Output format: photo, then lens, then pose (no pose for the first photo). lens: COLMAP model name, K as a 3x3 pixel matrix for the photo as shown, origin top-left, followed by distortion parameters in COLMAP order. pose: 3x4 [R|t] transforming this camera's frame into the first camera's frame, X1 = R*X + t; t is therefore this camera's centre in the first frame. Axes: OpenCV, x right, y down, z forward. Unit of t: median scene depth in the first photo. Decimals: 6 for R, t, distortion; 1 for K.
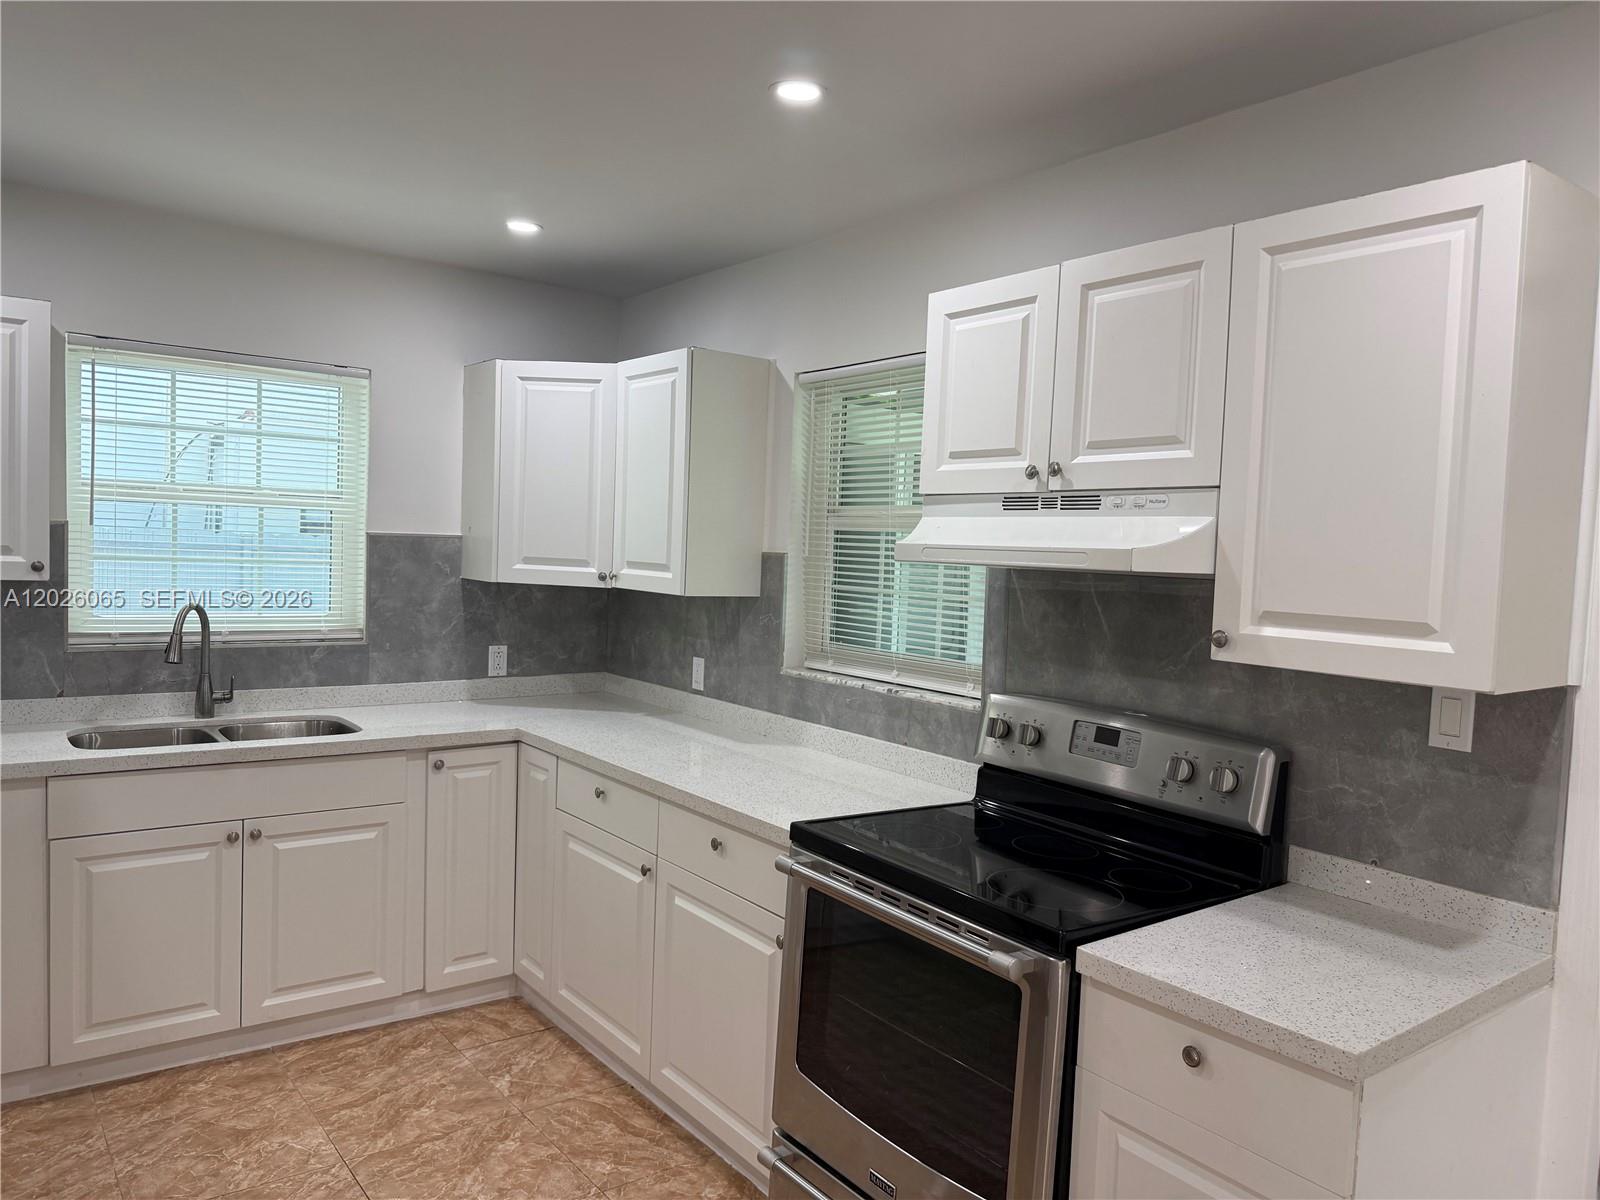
lens RADIAL K [[1125.5, 0, 800.0], [0, 1125.5, 600.0], [0, 0, 1]] dist [0.102052, -0.150357]
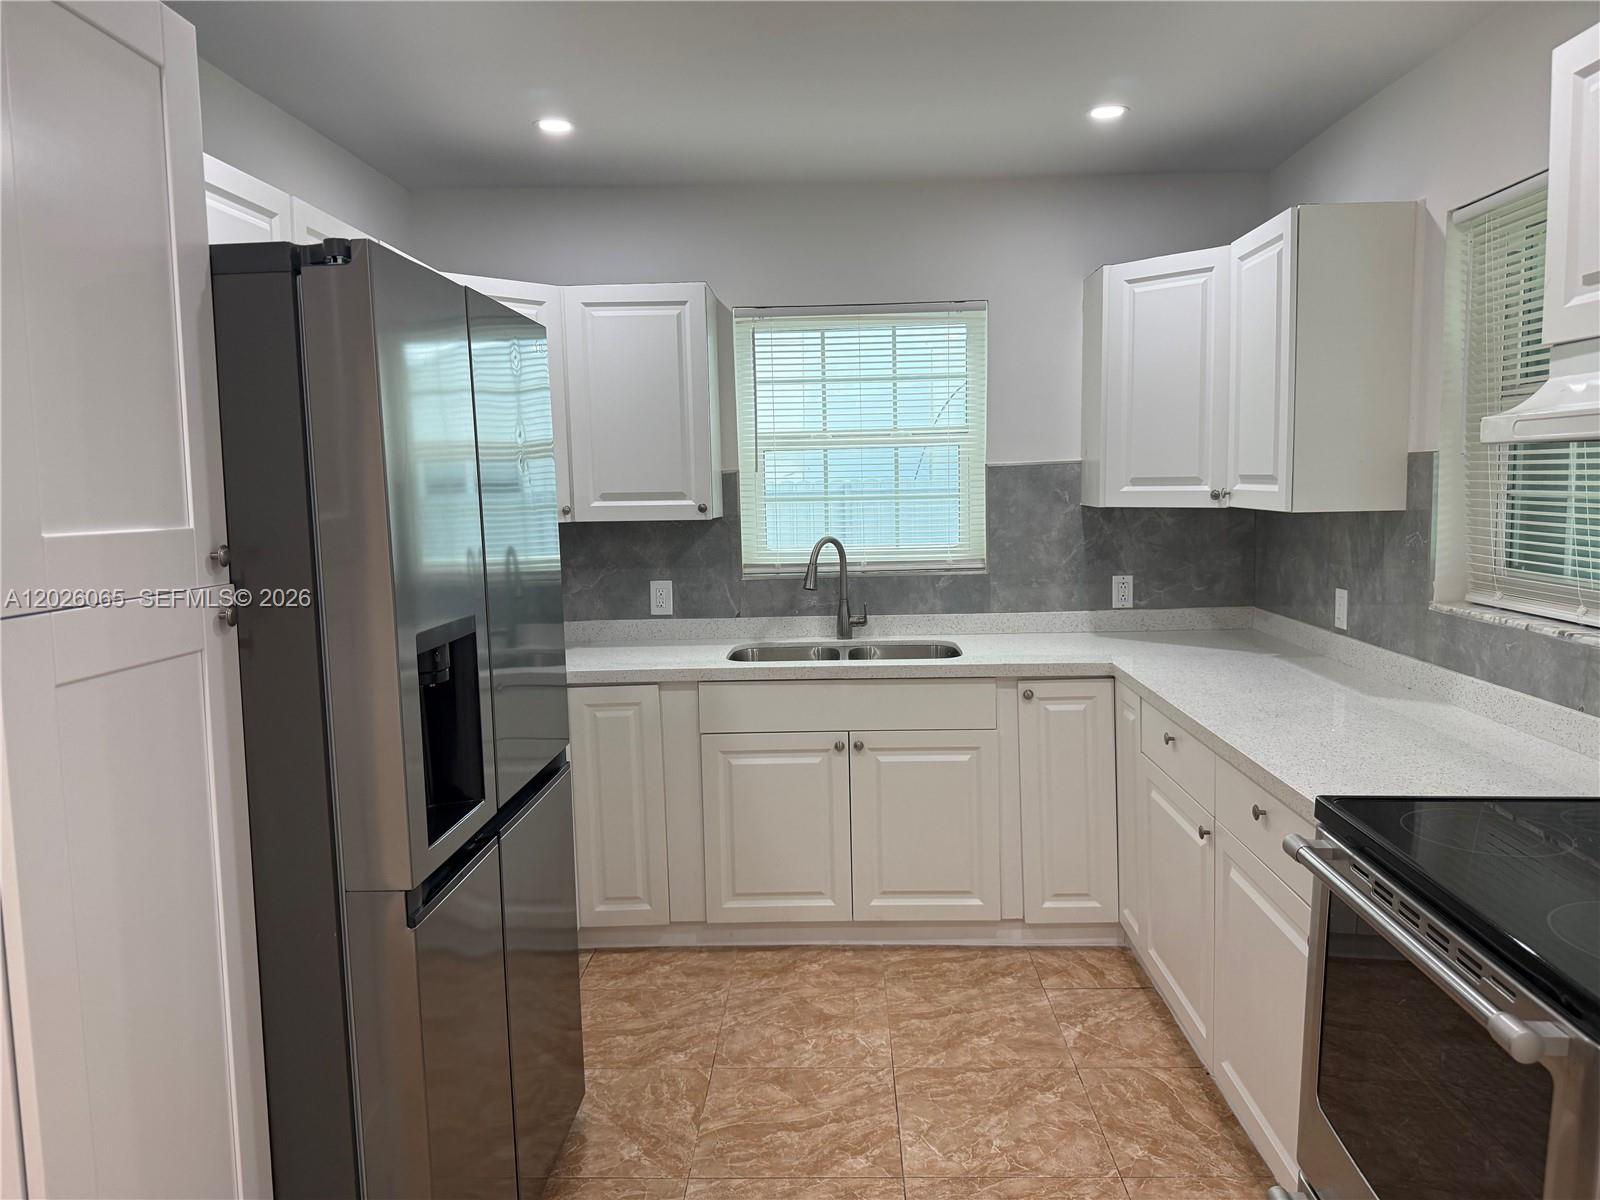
lens RADIAL K [[1130.0, 0, 808.9], [0, 1130.0, 590.2], [0, 0, 1]] dist [0.148522, -0.271298]
pose [[0.775885, 0.005239, -0.630853, 0.151107], [0.022937, 0.999070, 0.036506, 0.014085], [0.630458, -0.042794, 0.775043, 0.123322]]
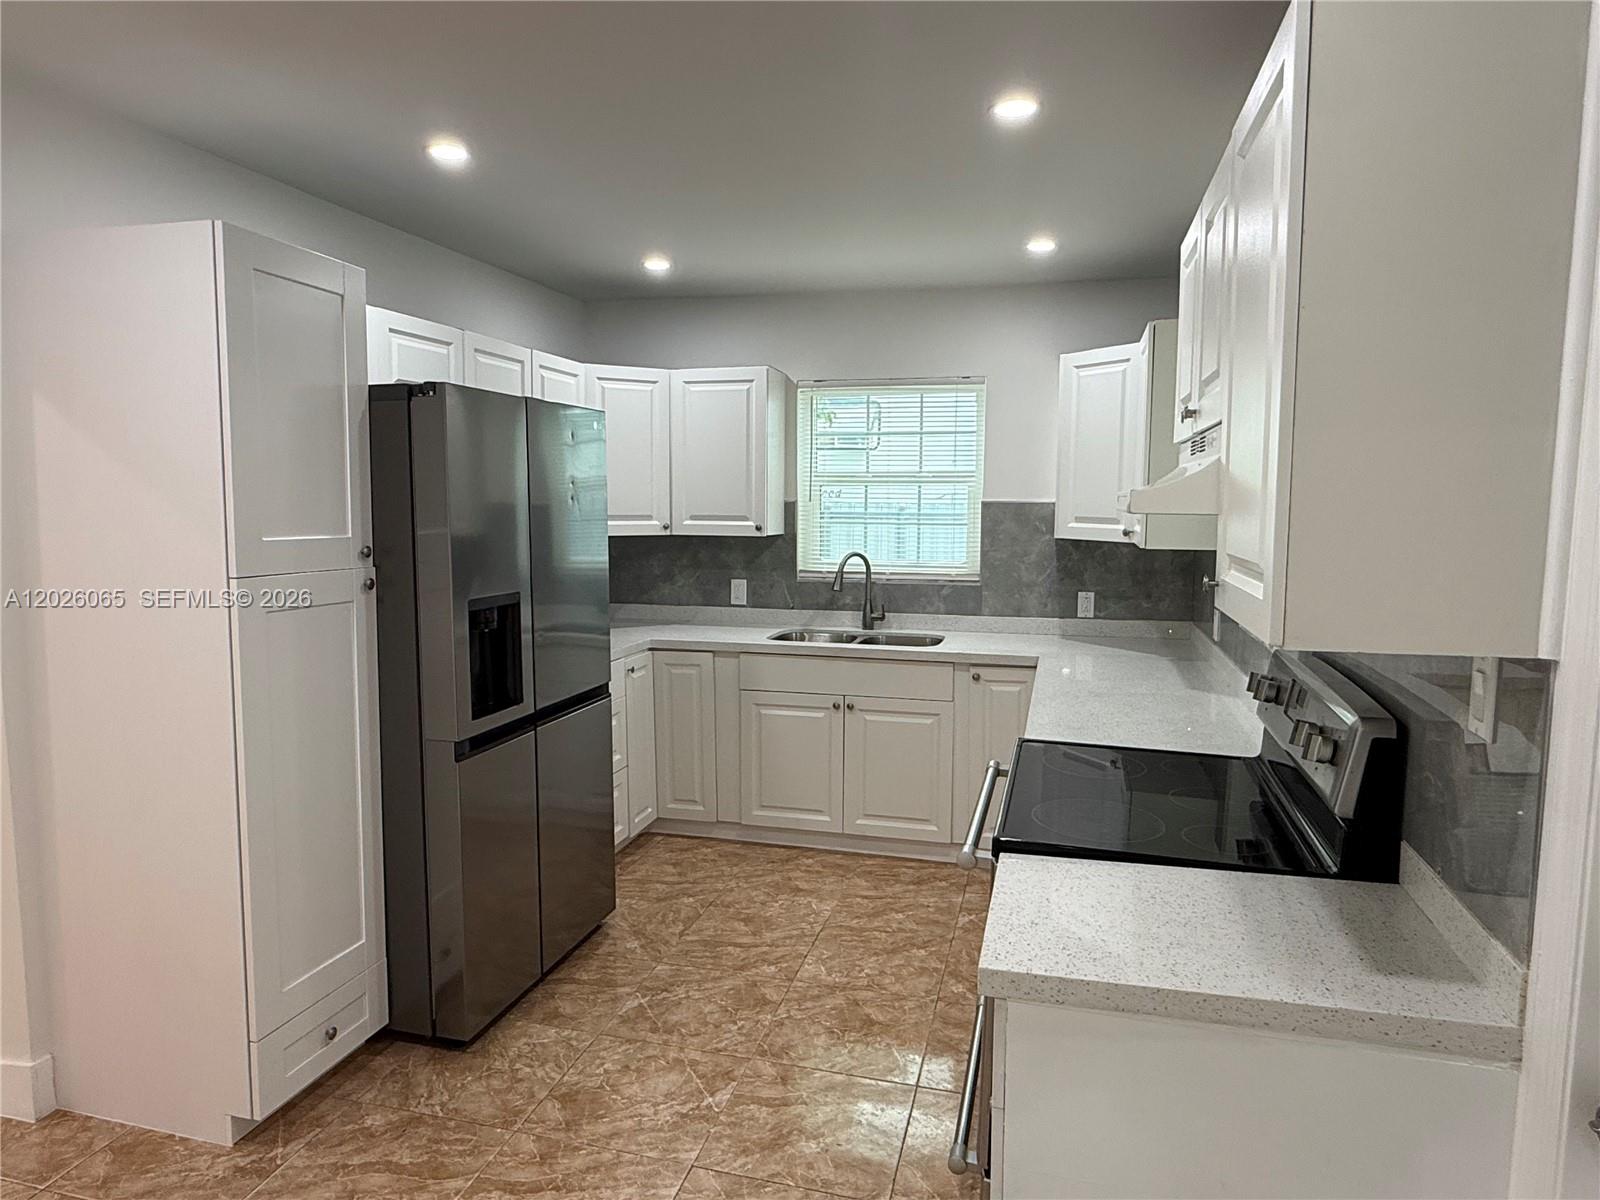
lens RADIAL K [[1012.0, 0, 793.0], [0, 1012.0, 596.7], [0, 0, 1]] dist [0.003820, 0.002006]
pose [[0.608238, 0.042660, -0.792608, 0.462879], [-0.017815, 0.999037, 0.040100, 0.009182], [0.793555, -0.010270, 0.608412, 0.125374]]
